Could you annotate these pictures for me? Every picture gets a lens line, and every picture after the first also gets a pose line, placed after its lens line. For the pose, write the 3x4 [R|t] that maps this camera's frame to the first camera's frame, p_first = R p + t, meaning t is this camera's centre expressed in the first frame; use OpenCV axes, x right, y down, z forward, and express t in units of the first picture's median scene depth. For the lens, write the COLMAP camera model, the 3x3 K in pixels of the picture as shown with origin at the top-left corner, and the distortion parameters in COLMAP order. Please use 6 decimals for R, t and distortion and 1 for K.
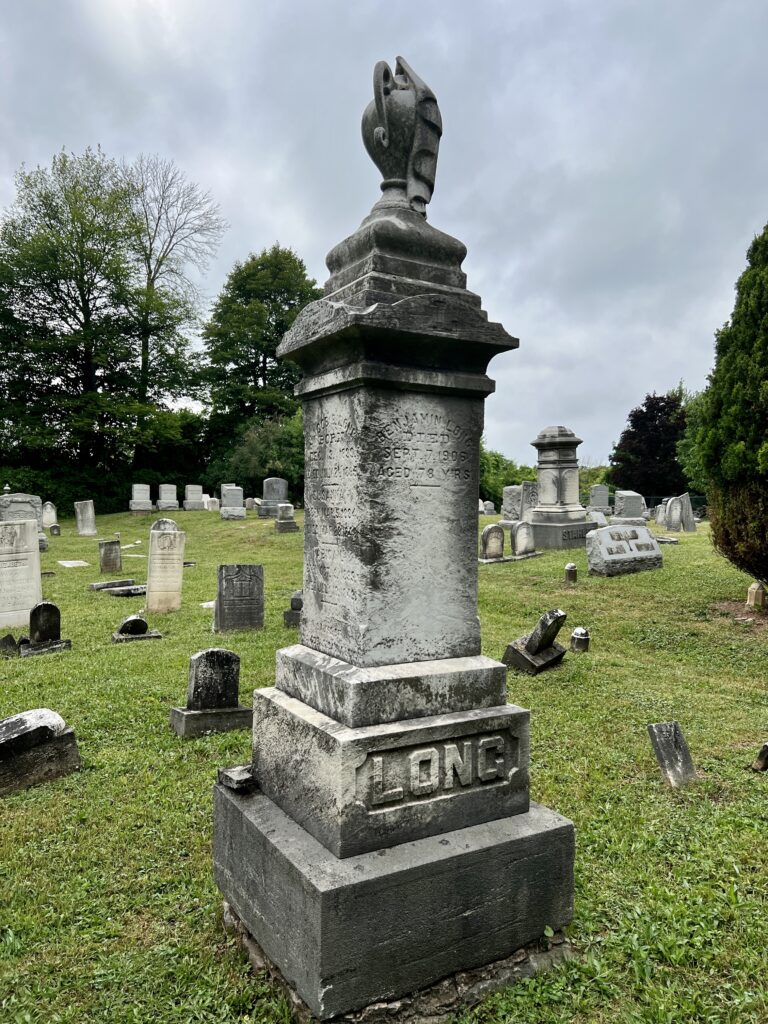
lens RADIAL K [[757.6, 0, 384.0], [0, 757.6, 512.0], [0, 0, 1]] dist [0.007614, 0.000236]
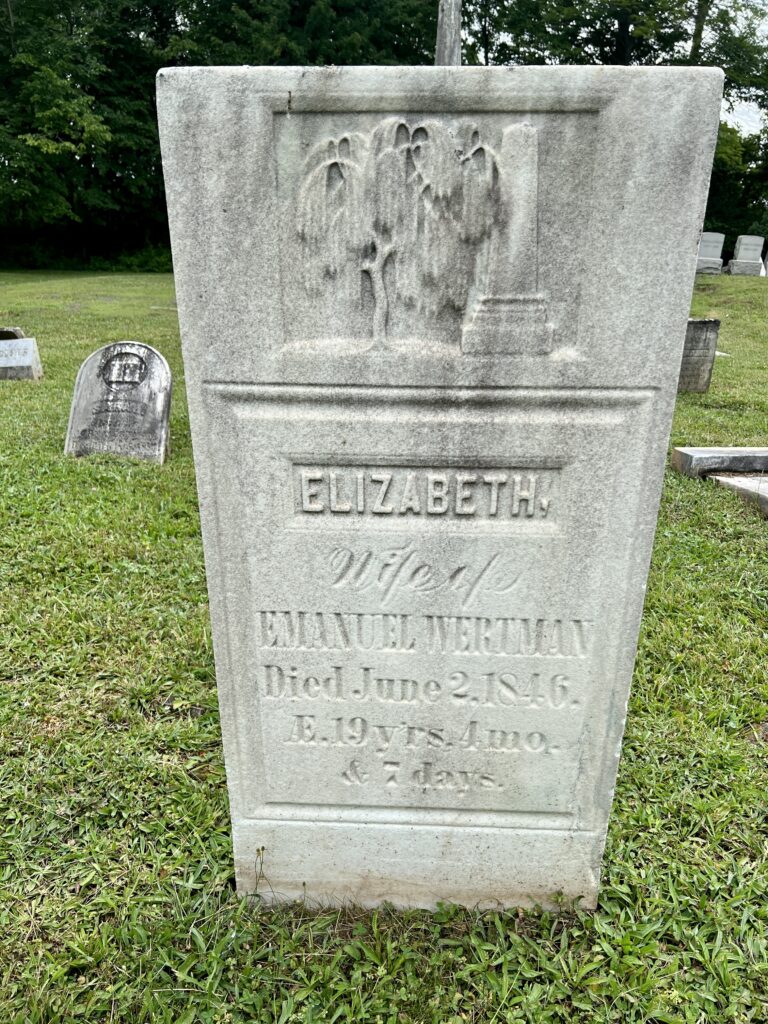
lens RADIAL K [[757.6, 0, 384.0], [0, 757.6, 512.0], [0, 0, 1]] dist [0.007614, 0.000236]
pose [[0.825114, 0.236056, -0.513288, -0.433956], [-0.076668, 0.946908, 0.312231, 0.035662], [0.559740, -0.218273, 0.799404, 0.897107]]
